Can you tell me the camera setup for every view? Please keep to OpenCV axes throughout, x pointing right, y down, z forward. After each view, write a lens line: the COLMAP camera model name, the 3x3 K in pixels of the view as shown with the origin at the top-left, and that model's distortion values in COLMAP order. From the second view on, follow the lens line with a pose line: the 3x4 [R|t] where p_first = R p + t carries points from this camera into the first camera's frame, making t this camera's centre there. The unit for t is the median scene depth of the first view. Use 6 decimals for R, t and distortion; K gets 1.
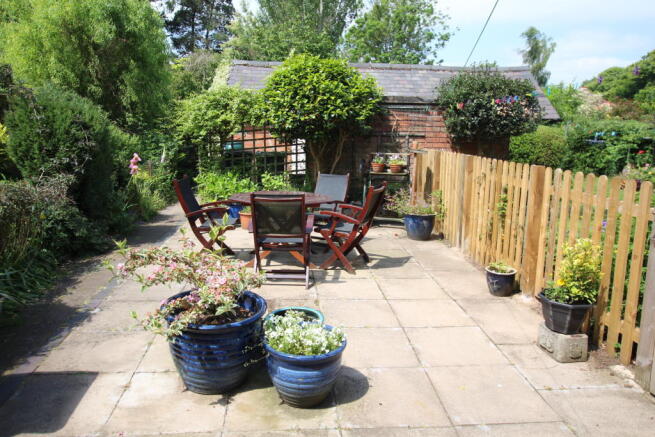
lens RADIAL K [[486.4, 0, 327.6], [0, 486.4, 217.7], [0, 0, 1]] dist [-0.011089, 0.003721]
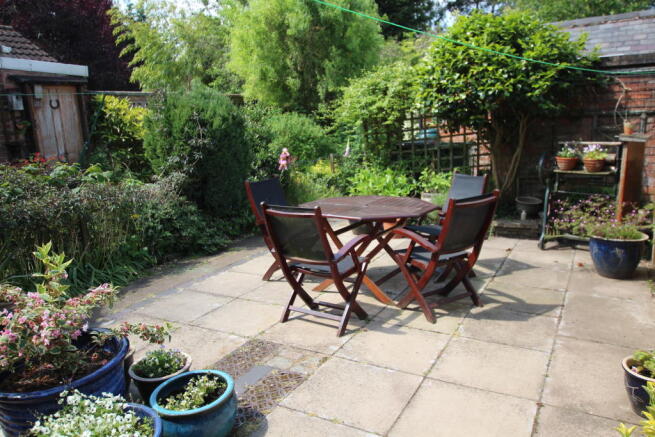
lens RADIAL K [[508.4, 0, 327.0], [0, 508.4, 219.7], [0, 0, 1]] dist [-0.008585, 0.014972]
pose [[0.841051, 0.059784, -0.537642, 0.211479], [-0.046915, 0.998191, 0.037604, -0.034957], [0.538917, -0.006403, 0.842334, 0.212549]]
